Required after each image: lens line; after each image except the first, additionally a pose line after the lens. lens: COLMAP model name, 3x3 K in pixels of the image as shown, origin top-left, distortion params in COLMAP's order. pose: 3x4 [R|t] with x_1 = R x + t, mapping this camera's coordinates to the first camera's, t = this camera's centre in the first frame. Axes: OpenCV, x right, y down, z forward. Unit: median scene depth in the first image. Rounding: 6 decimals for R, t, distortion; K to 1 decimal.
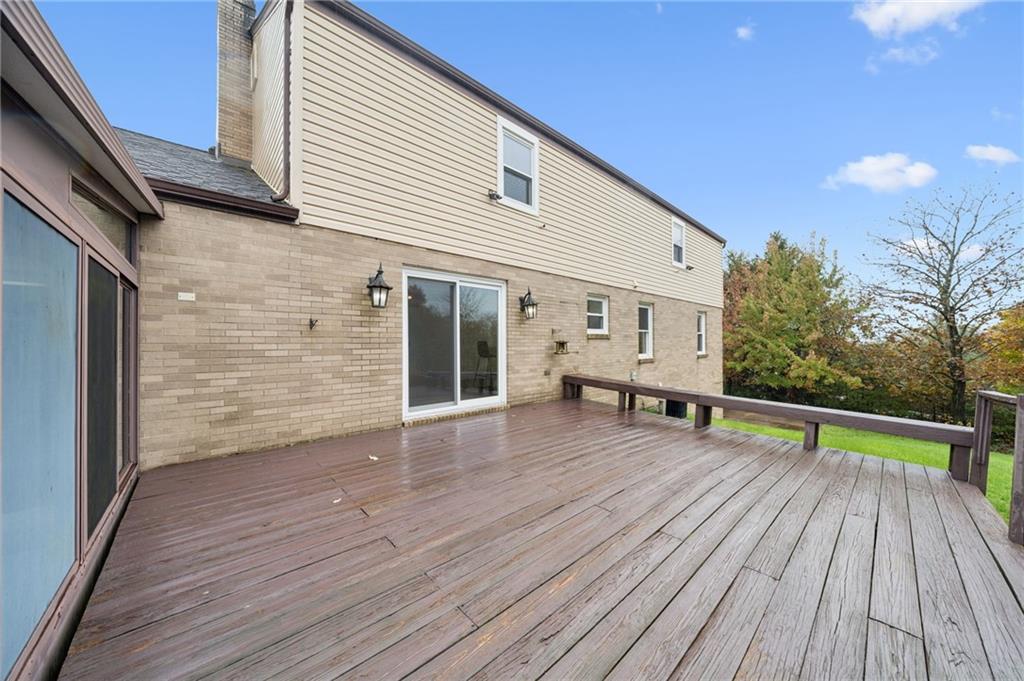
lens RADIAL K [[347.3, 0, 512.0], [0, 347.3, 340.5], [0, 0, 1]] dist [-0.000120, -0.000005]
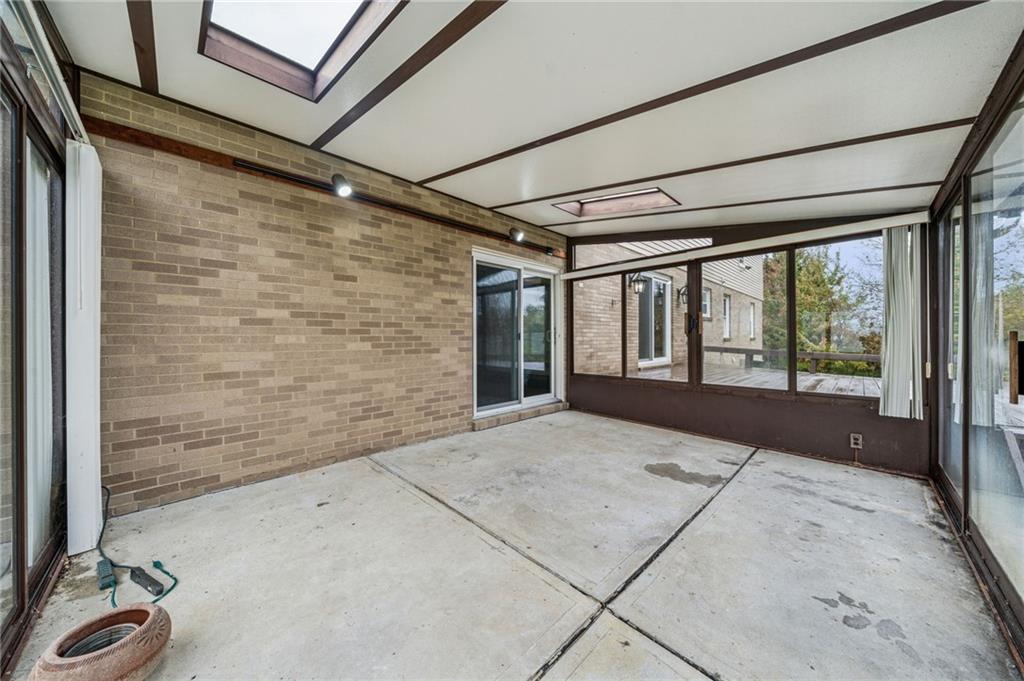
lens RADIAL K [[347.3, 0, 512.0], [0, 347.3, 340.5], [0, 0, 1]] dist [-0.000120, -0.000005]
pose [[0.999069, -0.007061, 0.042549, -0.691941], [0.006897, 0.999968, 0.004003, 0.074881], [-0.042576, -0.003706, 0.999086, -0.386808]]
